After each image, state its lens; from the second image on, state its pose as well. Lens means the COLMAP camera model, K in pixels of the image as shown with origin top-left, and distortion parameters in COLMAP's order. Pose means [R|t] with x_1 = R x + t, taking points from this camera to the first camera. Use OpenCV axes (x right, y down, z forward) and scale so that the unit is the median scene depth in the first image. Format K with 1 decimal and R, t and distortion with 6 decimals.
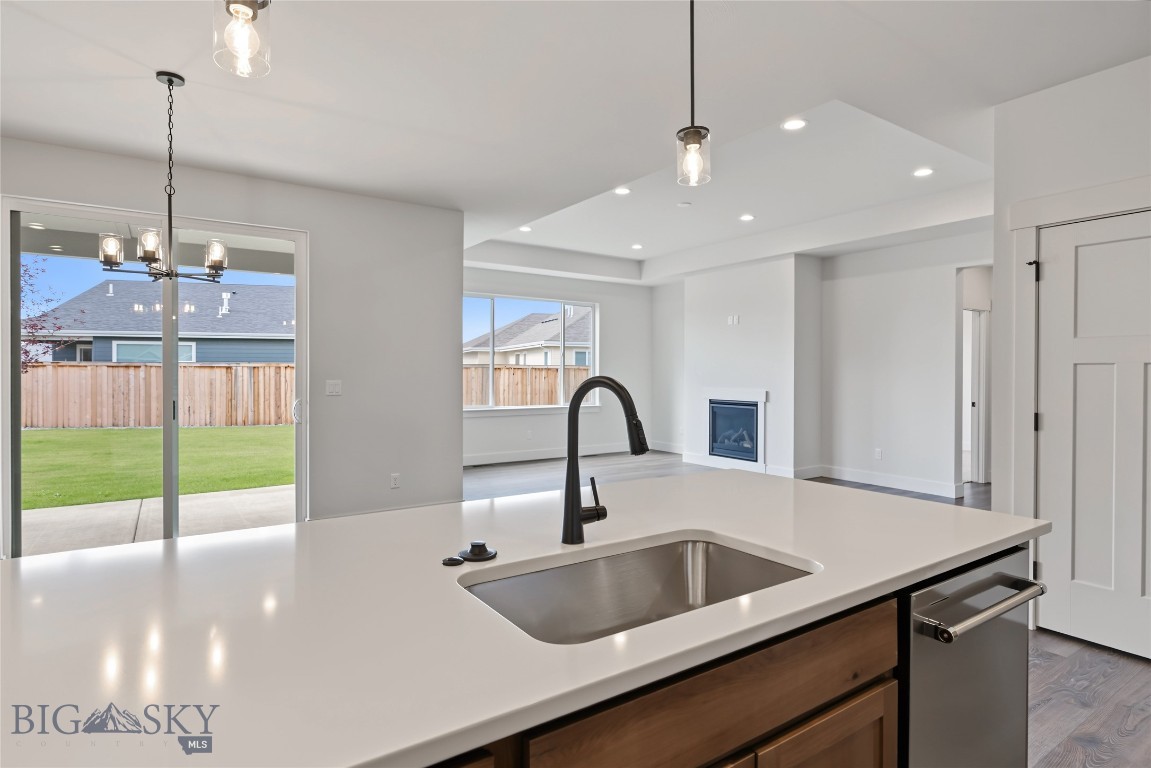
lens RADIAL K [[599.4, 0, 580.7], [0, 599.4, 376.2], [0, 0, 1]] dist [-0.002247, 0.000040]
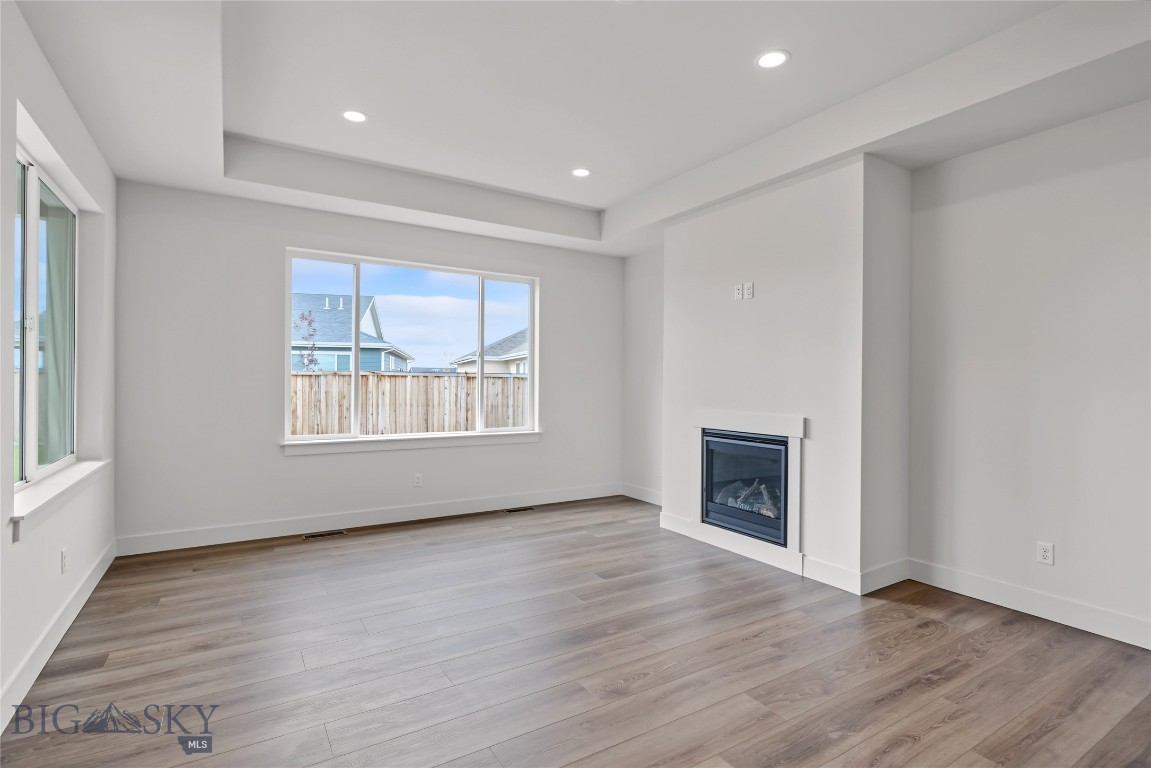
lens RADIAL K [[555.6, 0, 576.6], [0, 555.6, 385.9], [0, 0, 1]] dist [-0.000257, -0.000464]
pose [[0.998864, 0.004406, -0.047446, 0.116941], [-0.004396, 0.999990, 0.000316, -0.002745], [0.047447, -0.000107, 0.998874, 0.446639]]
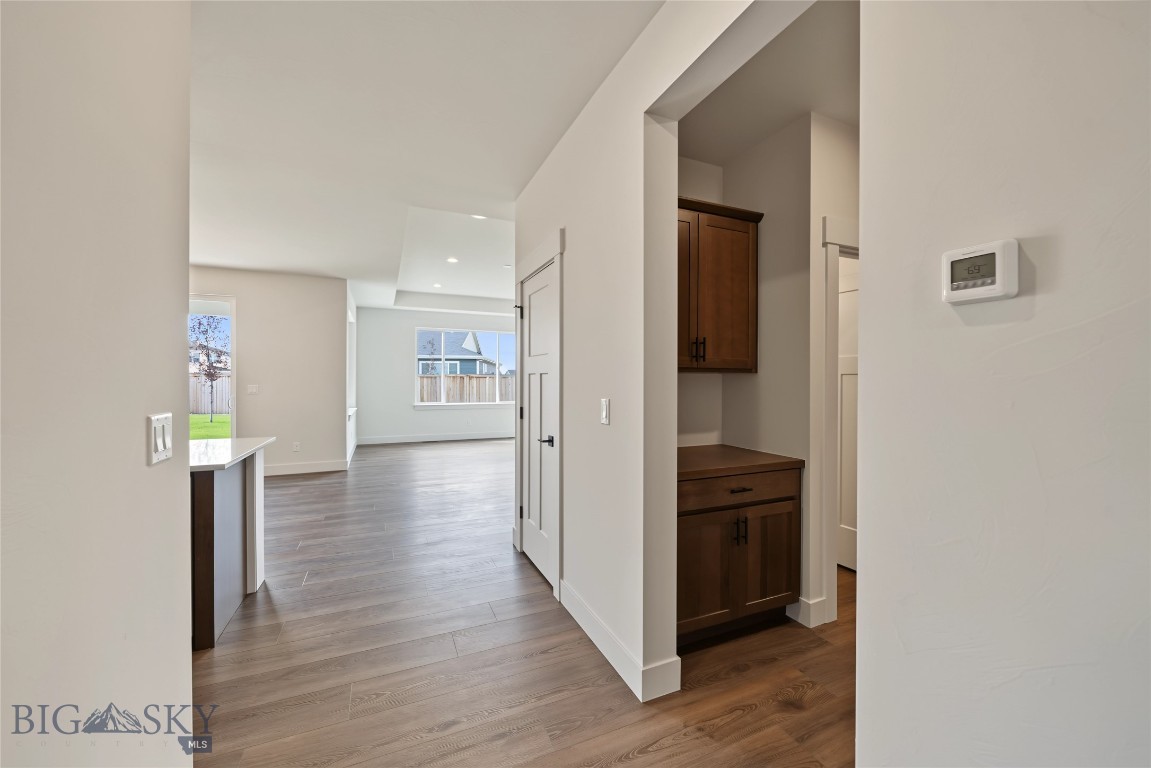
lens RADIAL K [[441.6, 0, 572.2], [0, 441.6, 379.8], [0, 0, 1]] dist [-0.010685, 0.000076]
pose [[0.980248, -0.000977, -0.197771, 0.406533], [-0.000492, 0.999973, -0.007377, 0.000590], [0.197773, 0.007328, 0.980220, -0.022701]]
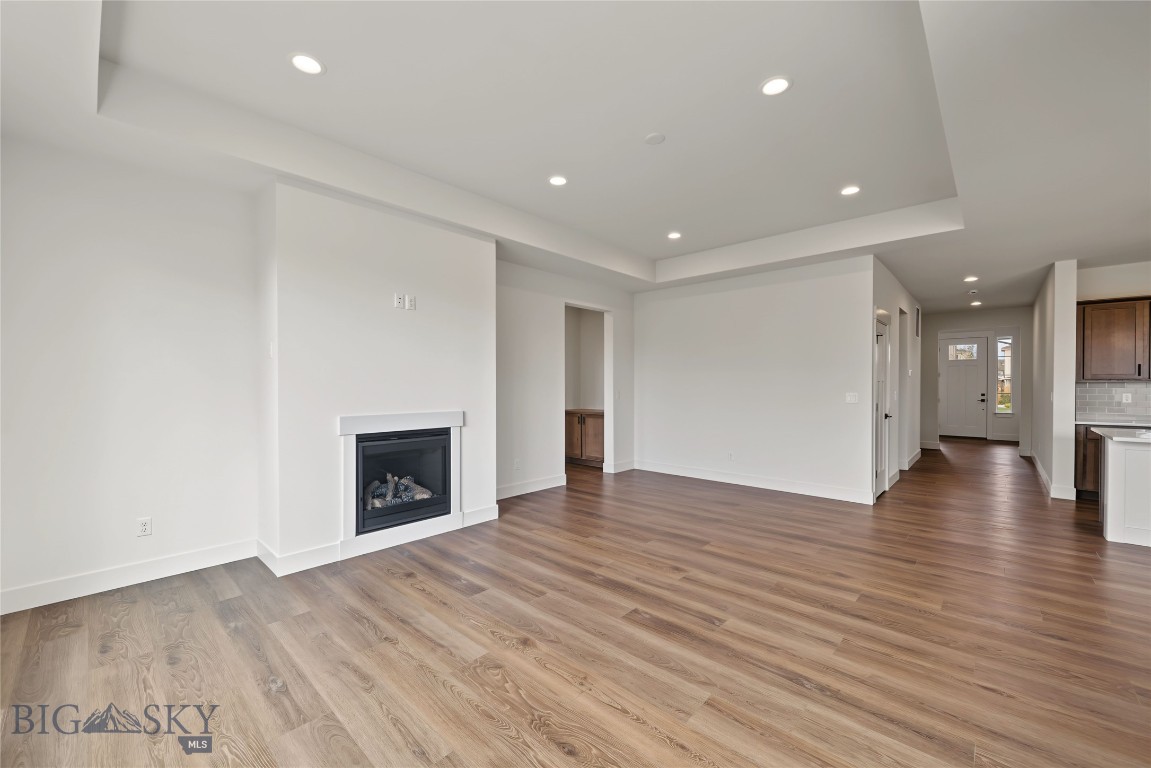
lens RADIAL K [[450.7, 0, 575.0], [0, 450.7, 388.9], [0, 0, 1]] dist [-0.009862, 0.000541]
pose [[-0.216826, -0.013879, 0.976112, -0.232145], [0.005181, 0.999868, 0.015368, -0.009088], [-0.976196, 0.008389, -0.216726, 0.896072]]
